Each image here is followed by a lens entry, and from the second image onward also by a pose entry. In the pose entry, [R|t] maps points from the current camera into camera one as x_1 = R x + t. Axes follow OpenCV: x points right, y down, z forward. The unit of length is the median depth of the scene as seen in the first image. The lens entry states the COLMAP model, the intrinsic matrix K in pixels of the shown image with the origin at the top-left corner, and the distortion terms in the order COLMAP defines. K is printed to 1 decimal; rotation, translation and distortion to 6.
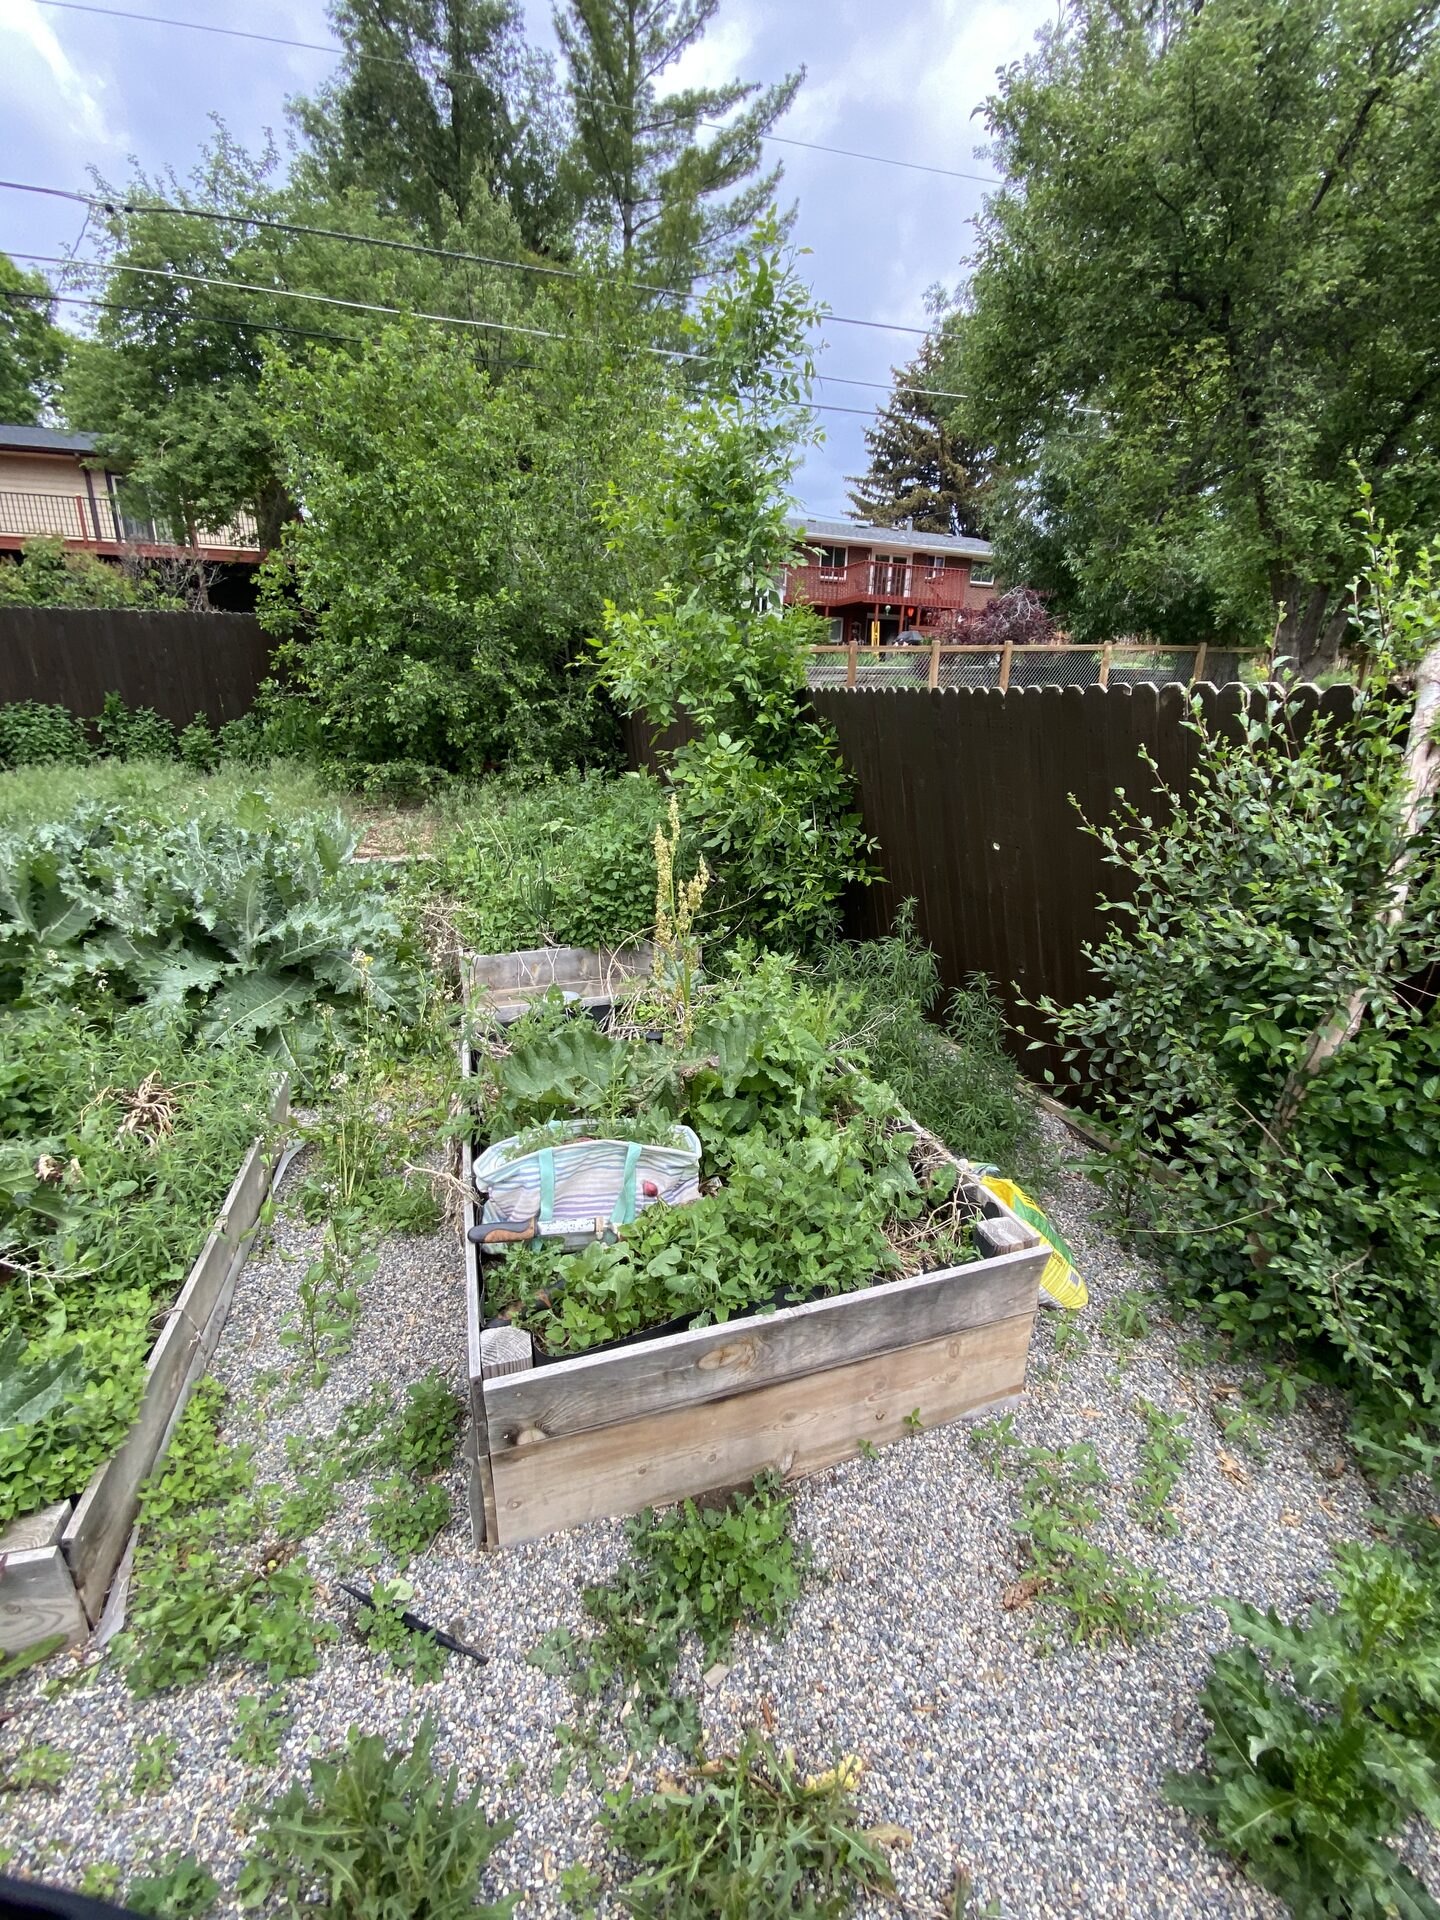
lens RADIAL K [[777.5, 0, 721.7], [0, 777.5, 970.6], [0, 0, 1]] dist [0.011401, -0.015308]
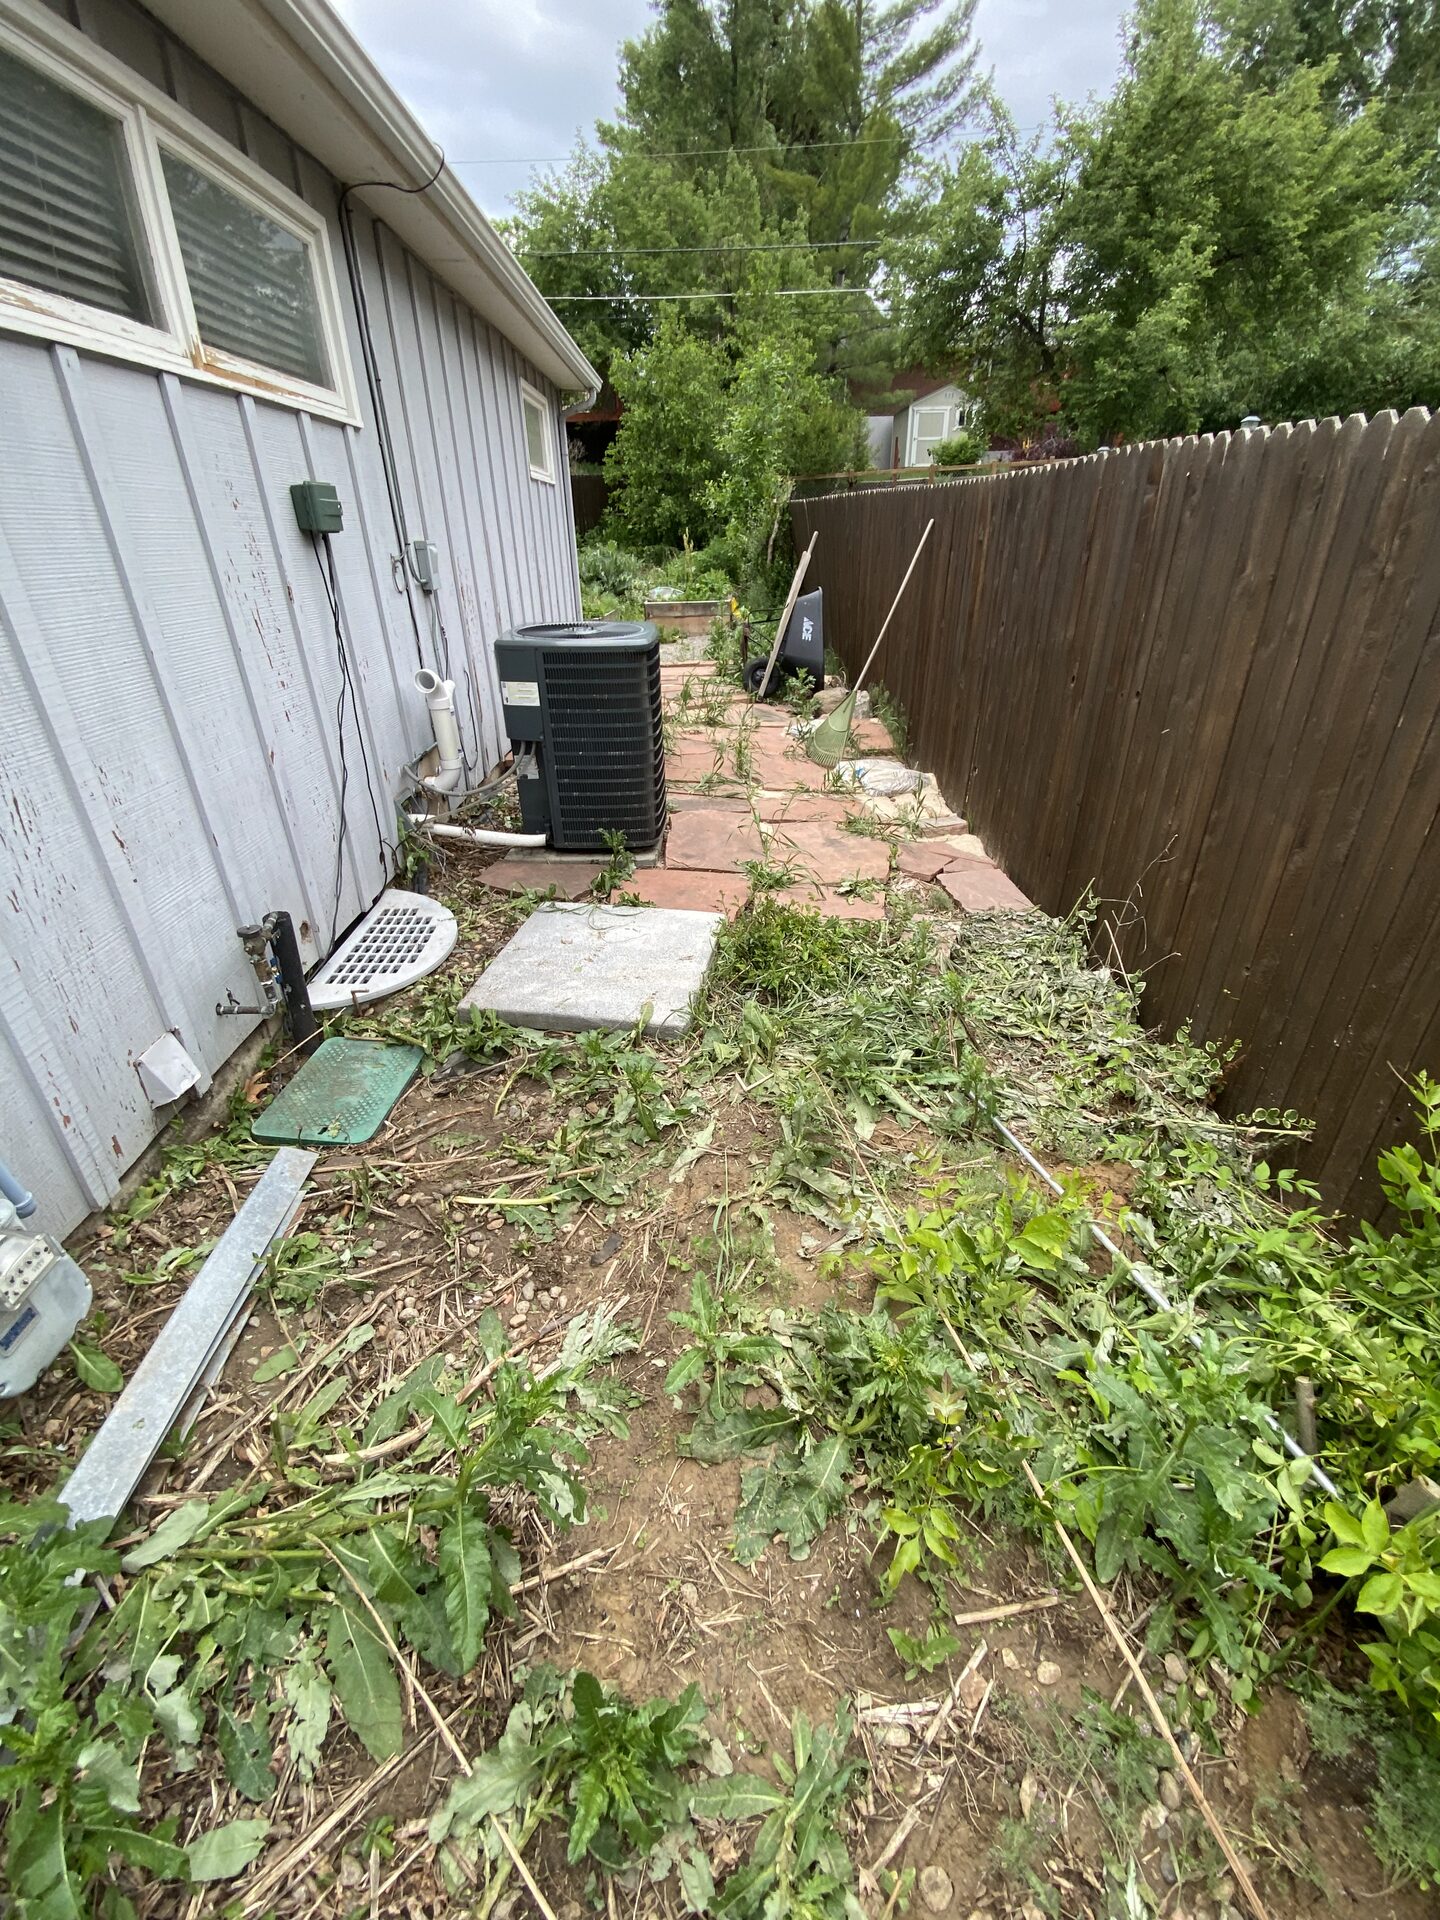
lens RADIAL K [[777.5, 0, 721.7], [0, 777.5, 970.6], [0, 0, 1]] dist [0.011401, -0.015308]
pose [[0.940783, 0.124956, -0.315140, 0.493710], [-0.063061, 0.977871, 0.199480, 0.373024], [0.333093, -0.167794, 0.927844, -0.995085]]
